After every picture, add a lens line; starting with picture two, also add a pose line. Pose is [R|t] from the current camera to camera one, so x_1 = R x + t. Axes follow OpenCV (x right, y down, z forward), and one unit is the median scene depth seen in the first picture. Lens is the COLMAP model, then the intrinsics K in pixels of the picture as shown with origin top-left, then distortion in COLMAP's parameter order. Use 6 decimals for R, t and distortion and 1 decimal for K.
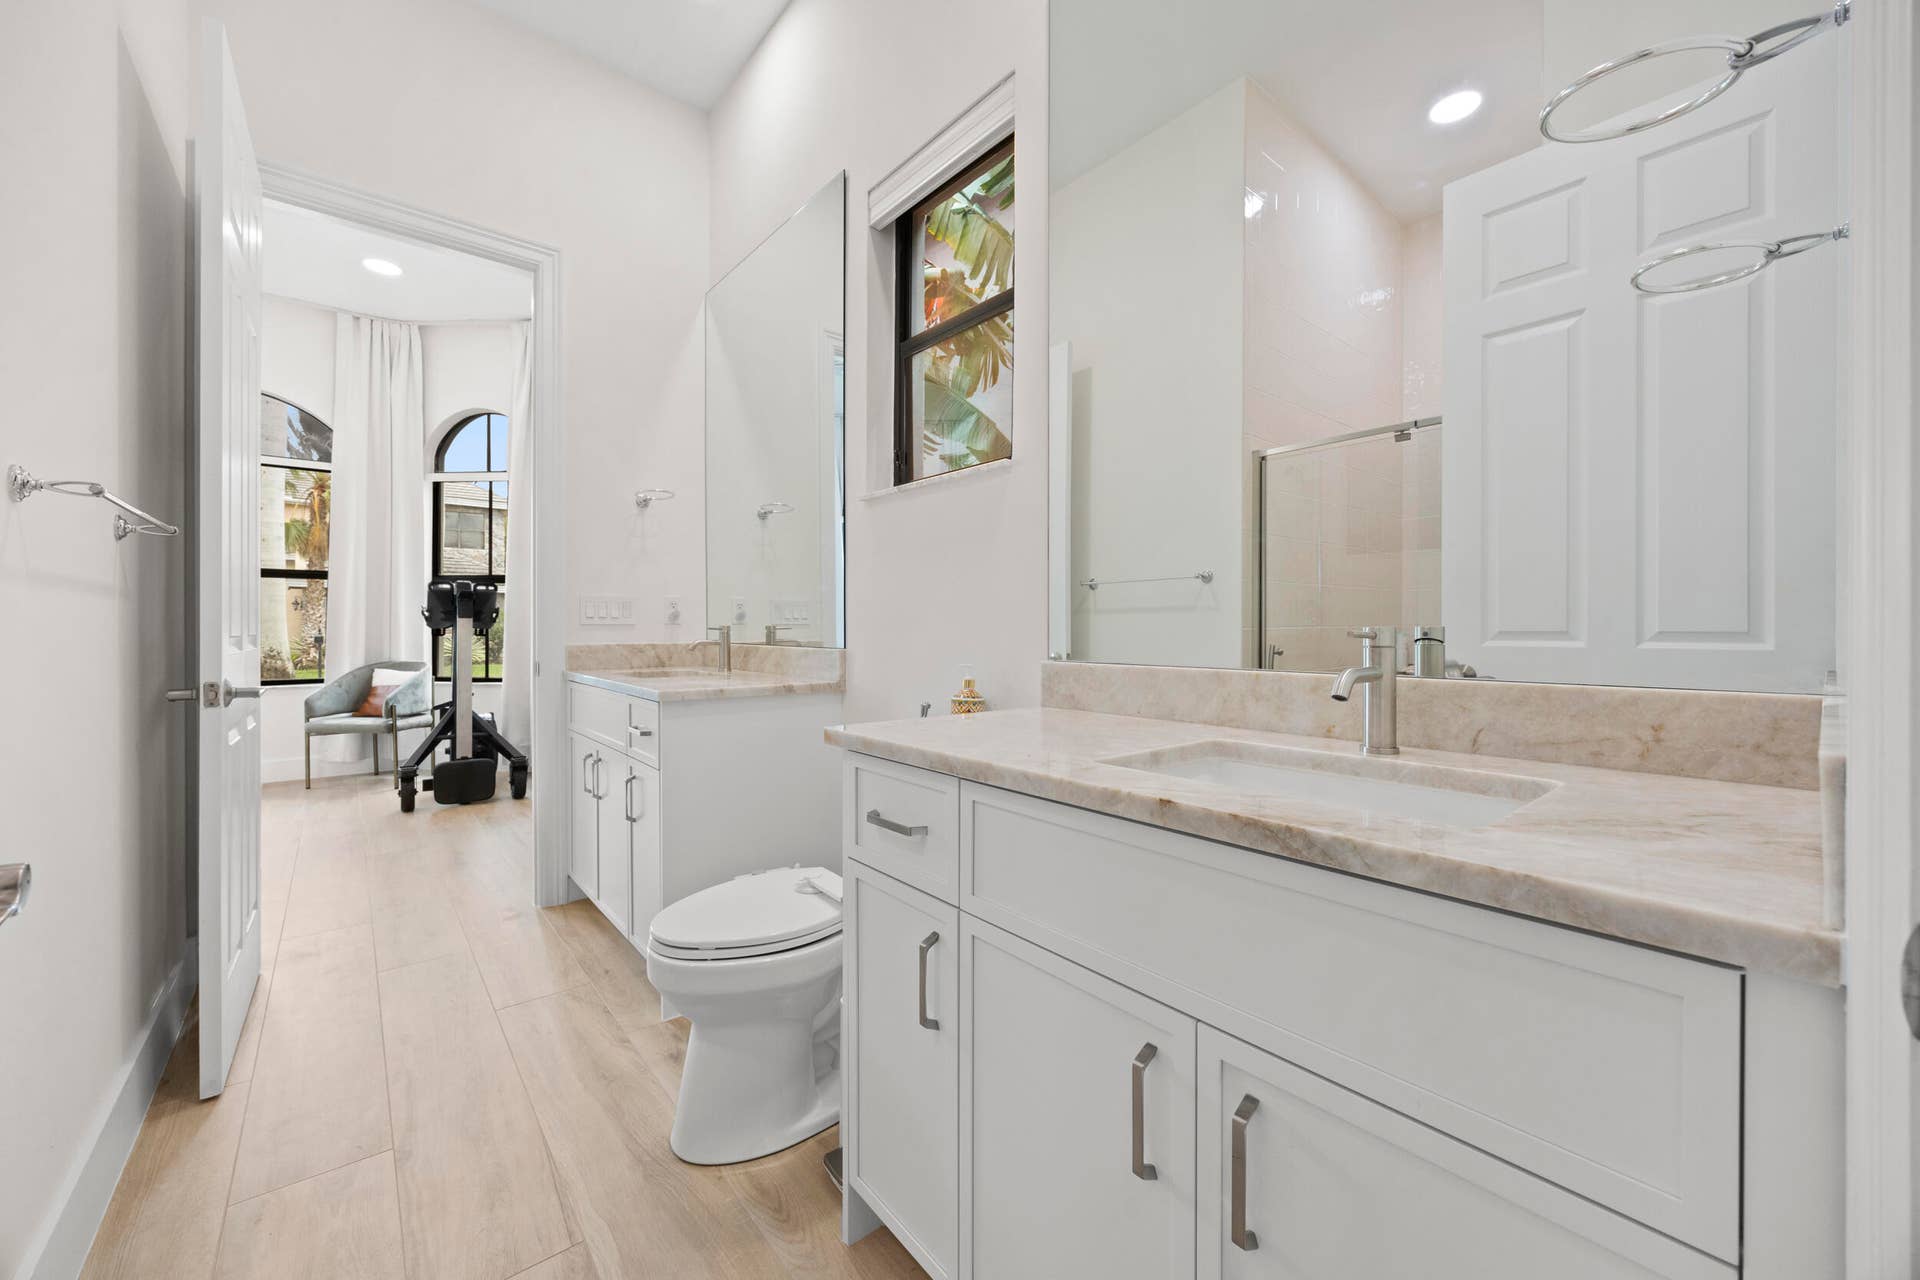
lens RADIAL K [[746.2, 0, 950.0], [0, 746.2, 638.4], [0, 0, 1]] dist [0.000280, 0.000186]
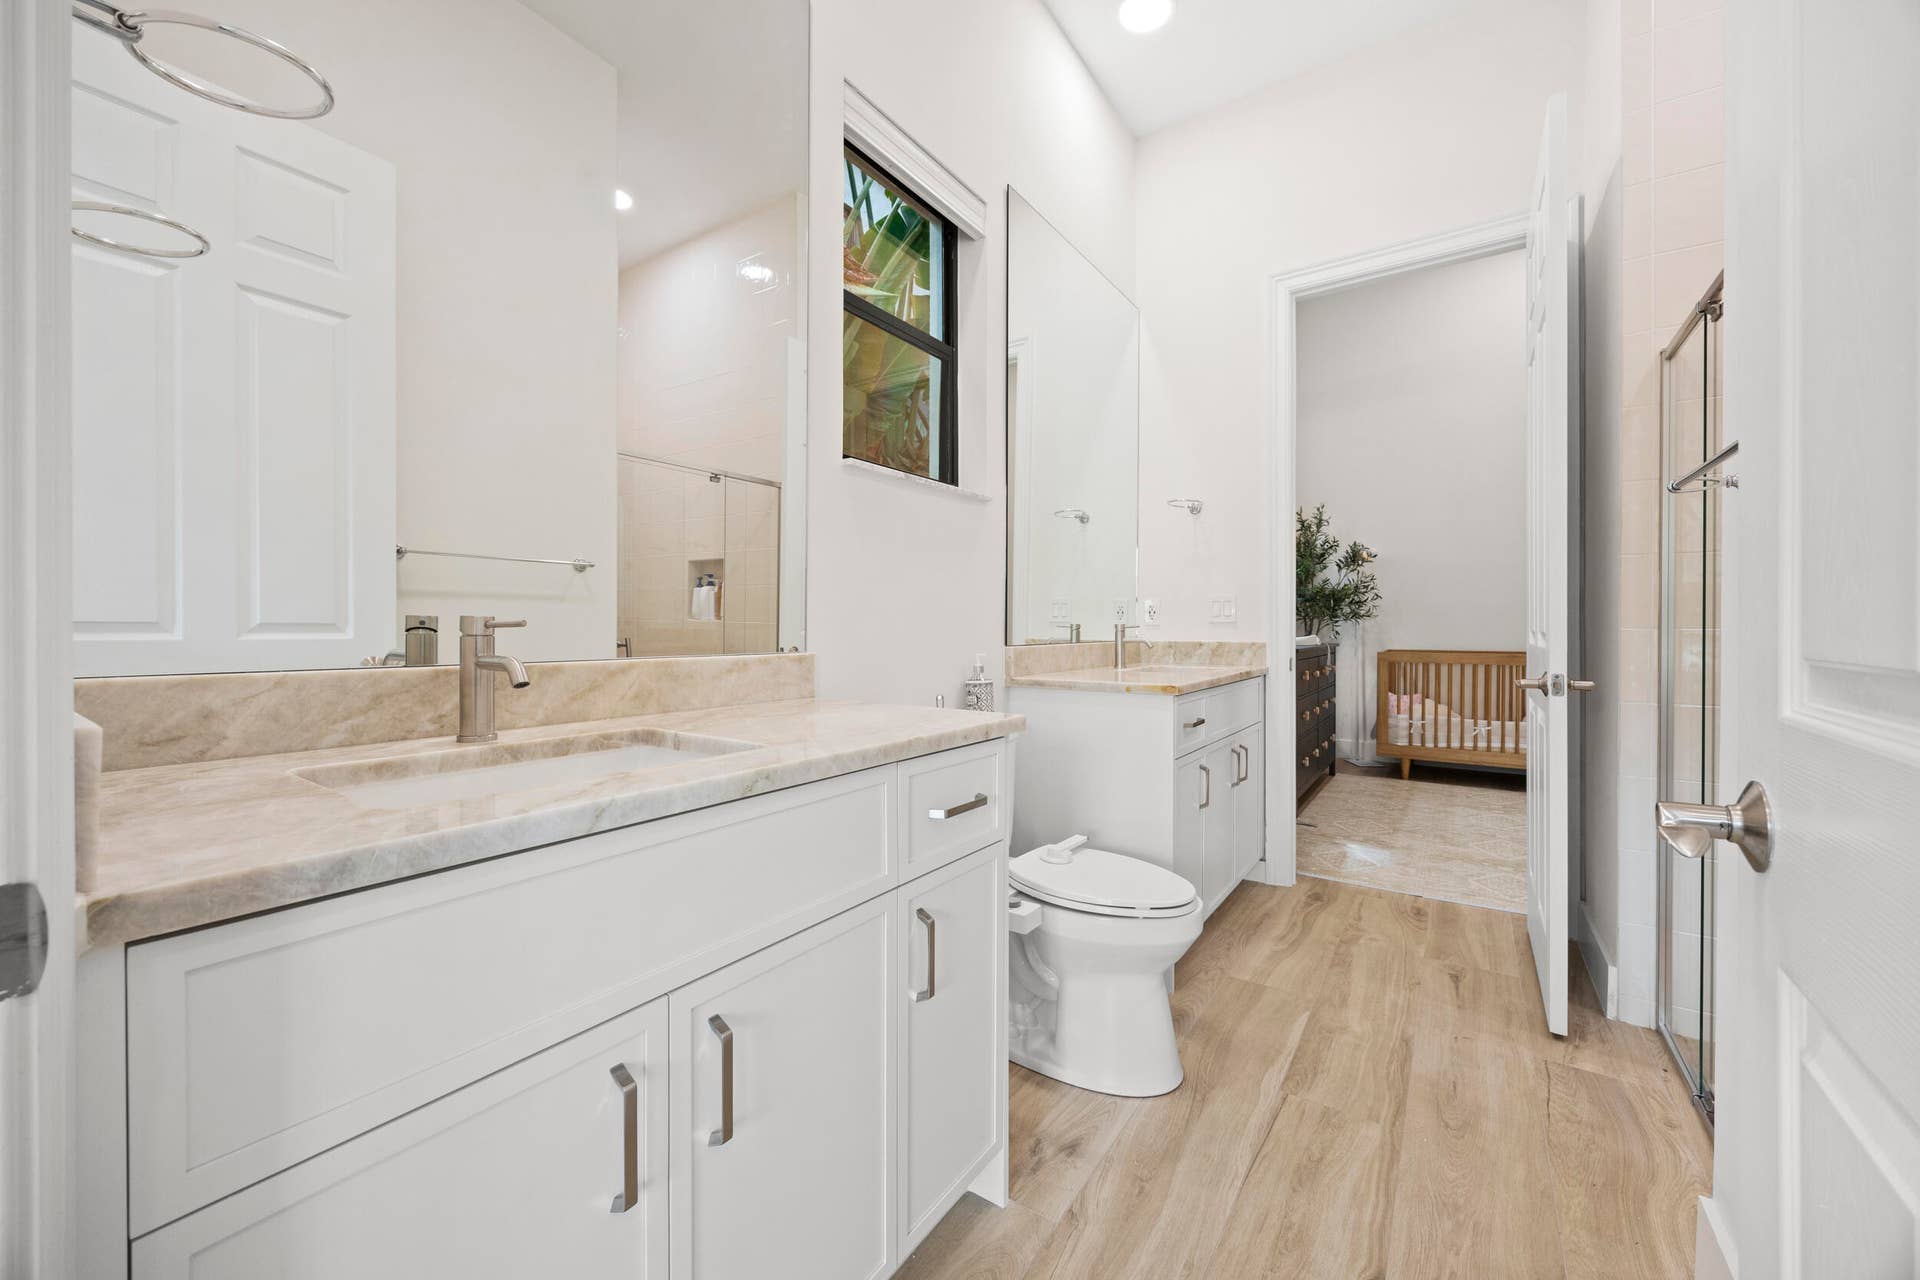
lens RADIAL K [[746.2, 0, 957.0], [0, 746.2, 637.0], [0, 0, 1]] dist [0.000280, 0.000186]
pose [[-0.292259, -0.017447, 0.956180, -1.031192], [0.006433, 0.999775, 0.020209, -0.016173], [-0.956317, 0.012058, -0.292081, 1.261429]]
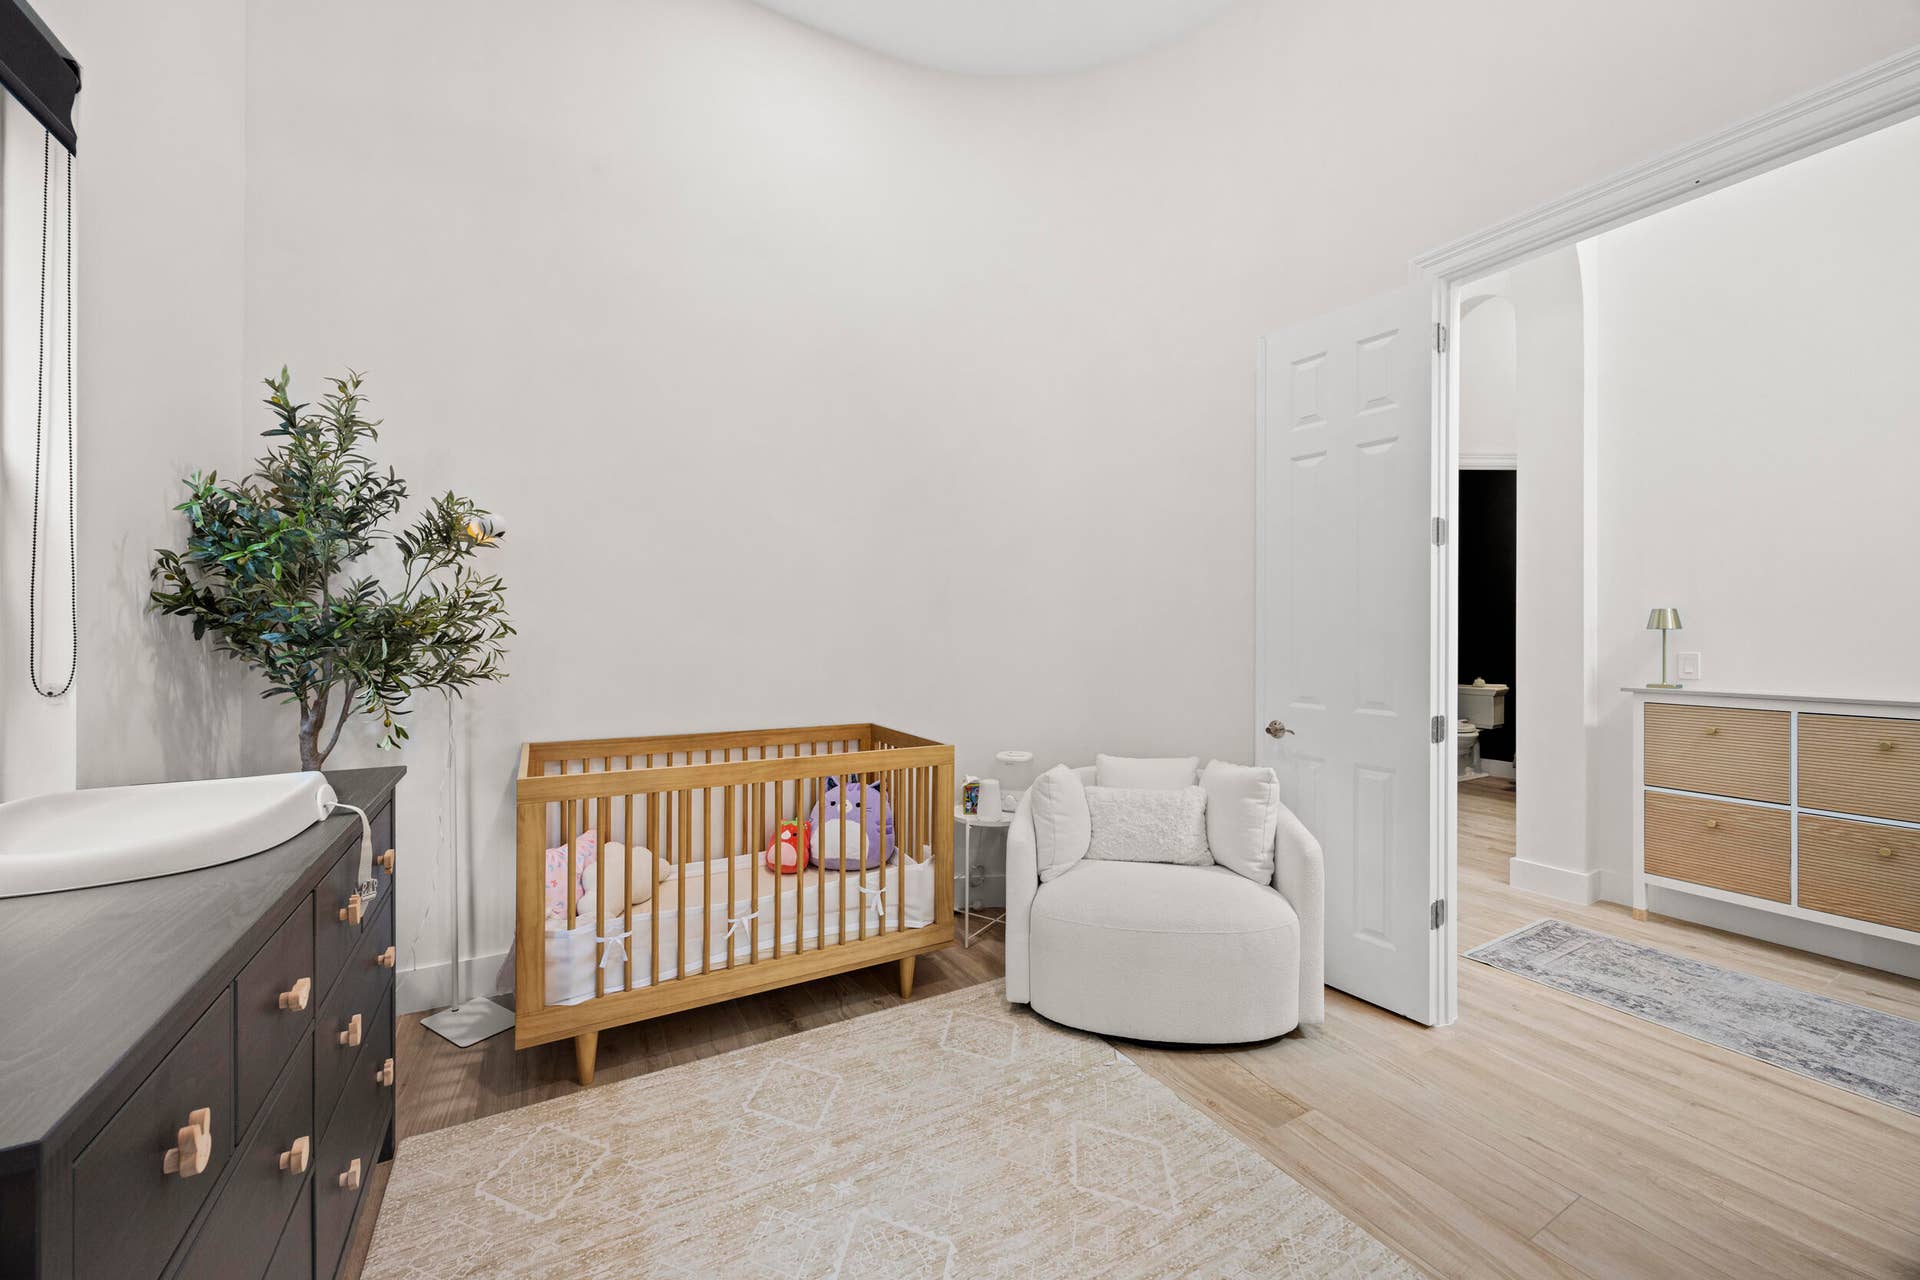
lens RADIAL K [[746.2, 0, 960.1], [0, 746.2, 635.7], [0, 0, 1]] dist [0.000280, 0.000186]
pose [[-0.986109, -0.006207, 0.165985, -0.636358], [-0.005151, 0.999964, 0.006790, -0.042519], [-0.166021, 0.005841, -0.986105, 0.876777]]
